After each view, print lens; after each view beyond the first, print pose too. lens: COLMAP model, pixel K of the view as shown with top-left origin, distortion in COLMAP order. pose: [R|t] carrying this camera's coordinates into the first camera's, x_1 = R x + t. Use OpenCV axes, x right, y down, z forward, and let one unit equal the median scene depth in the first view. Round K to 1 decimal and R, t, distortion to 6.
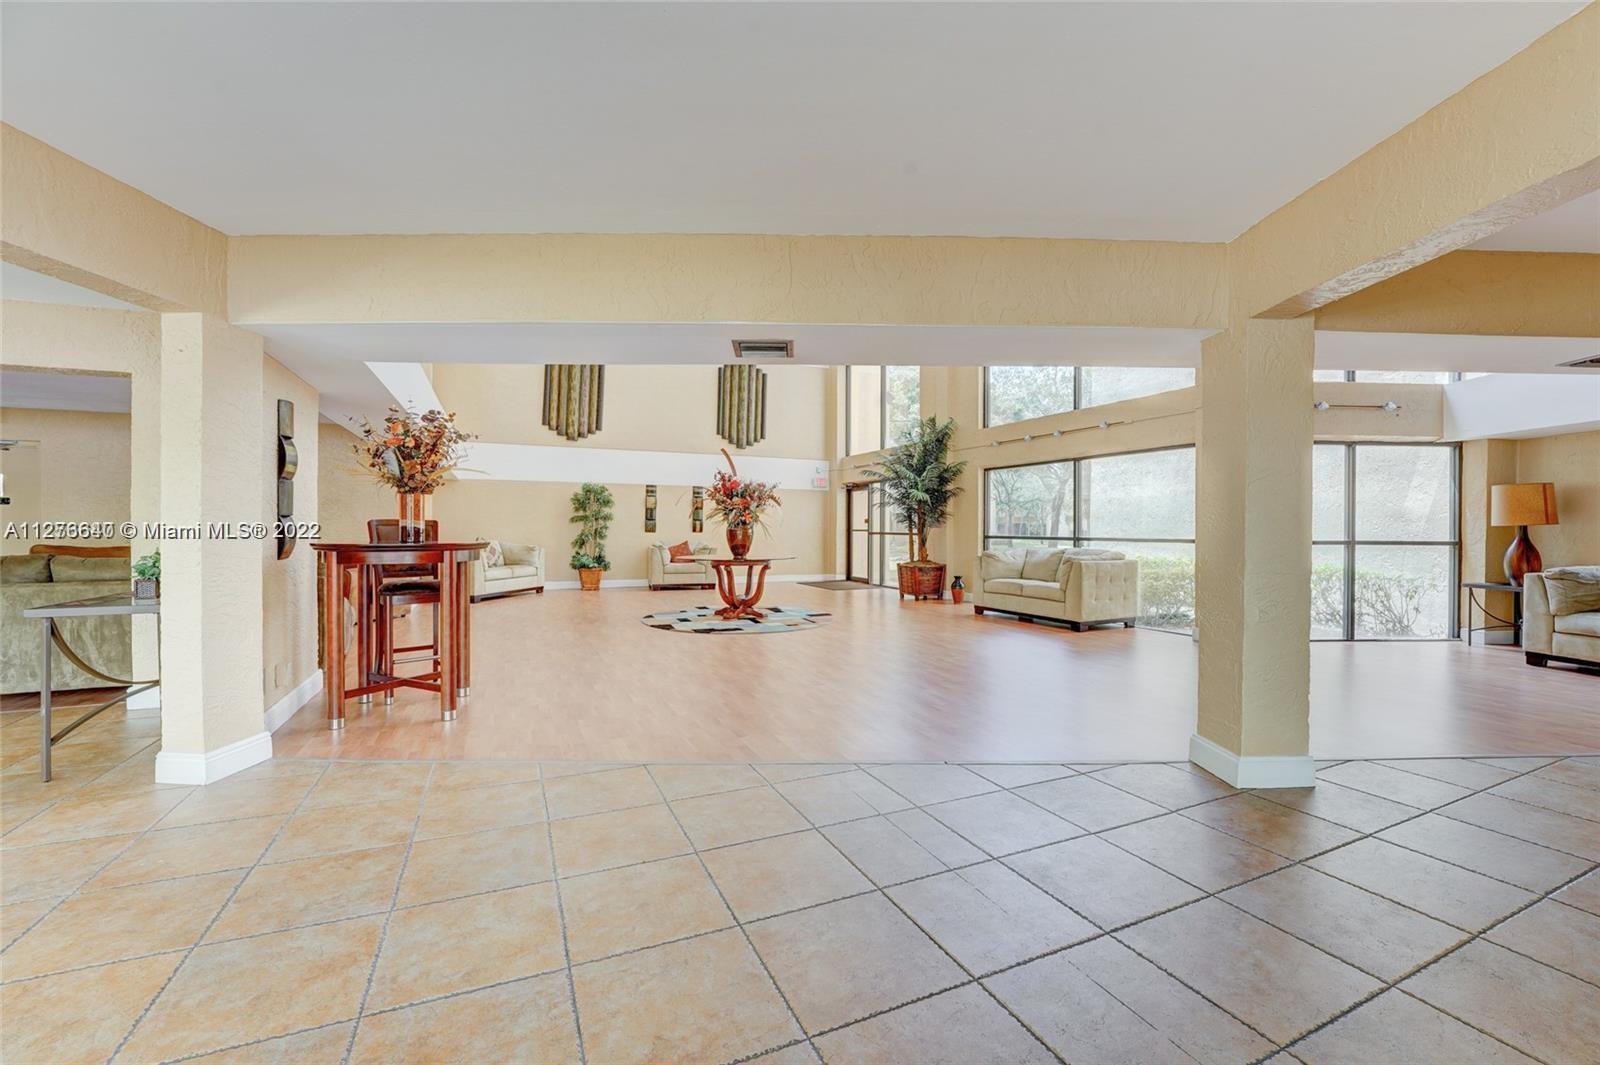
lens RADIAL K [[658.9, 0, 800.0], [0, 658.9, 532.5], [0, 0, 1]] dist [-0.001175, -0.000141]
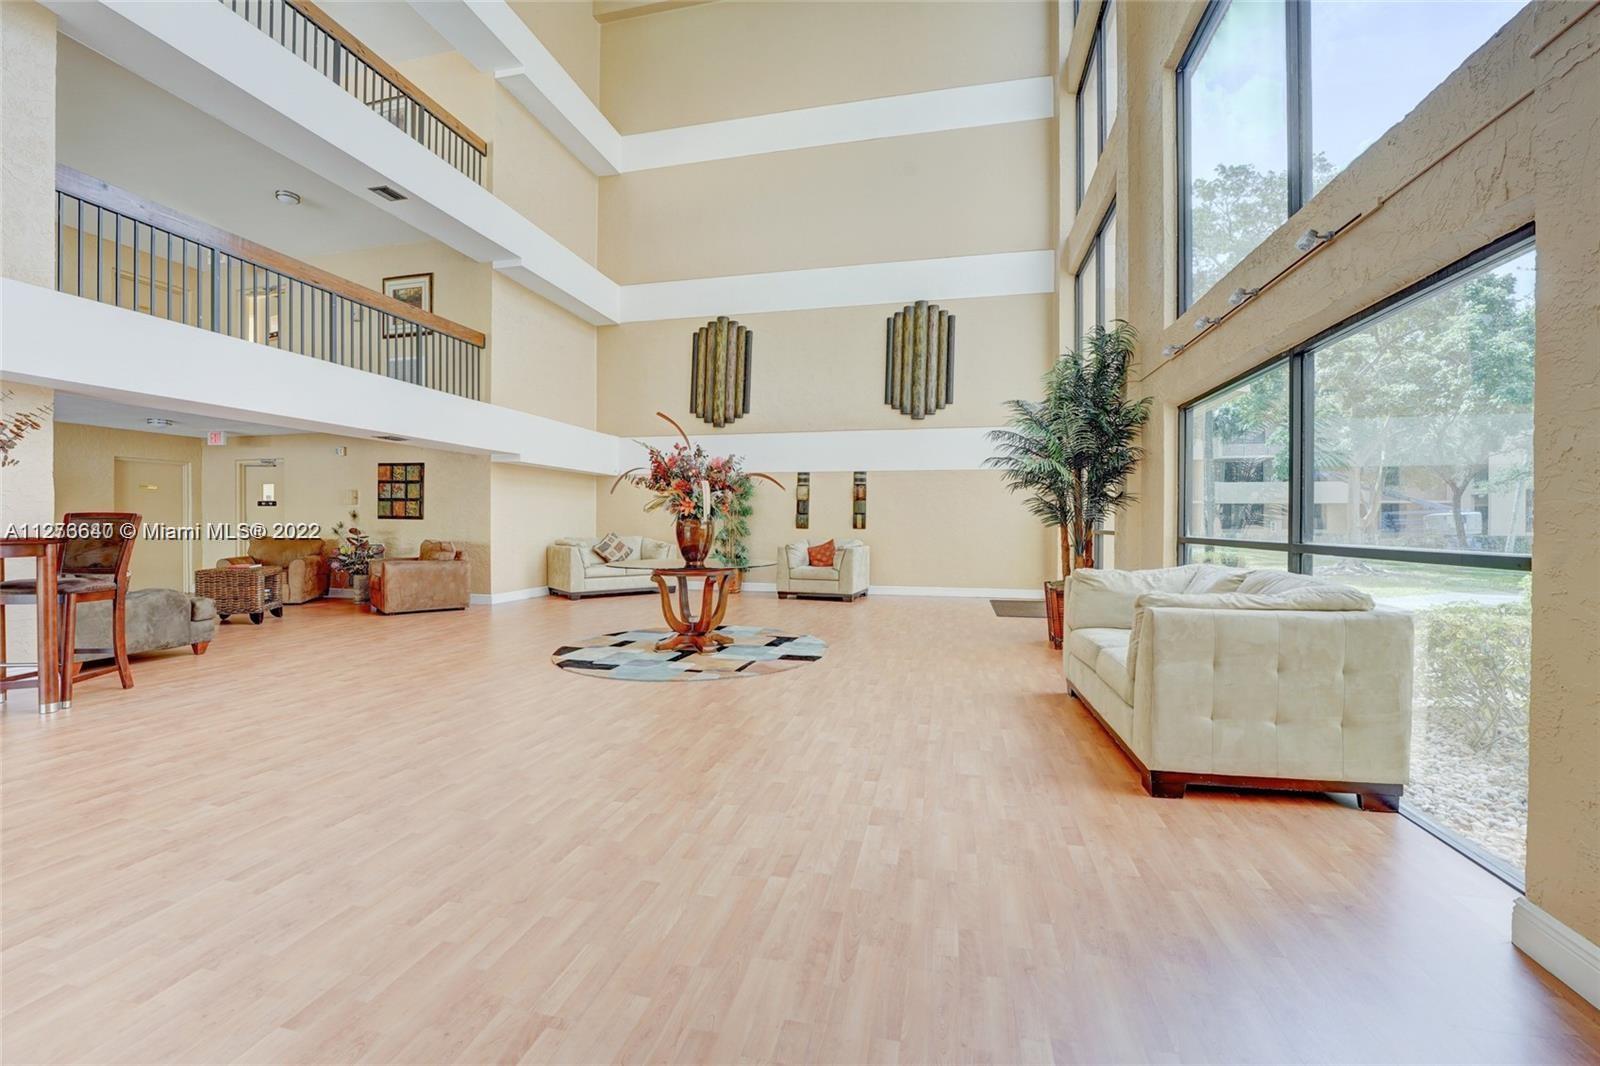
lens RADIAL K [[658.9, 0, 800.0], [0, 658.9, 533.0], [0, 0, 1]] dist [-0.001175, -0.000141]
pose [[0.795288, 0.008020, -0.606178, 0.295150], [-0.004505, 0.999963, 0.007319, -0.001038], [0.606215, -0.003090, 0.795295, 0.345142]]
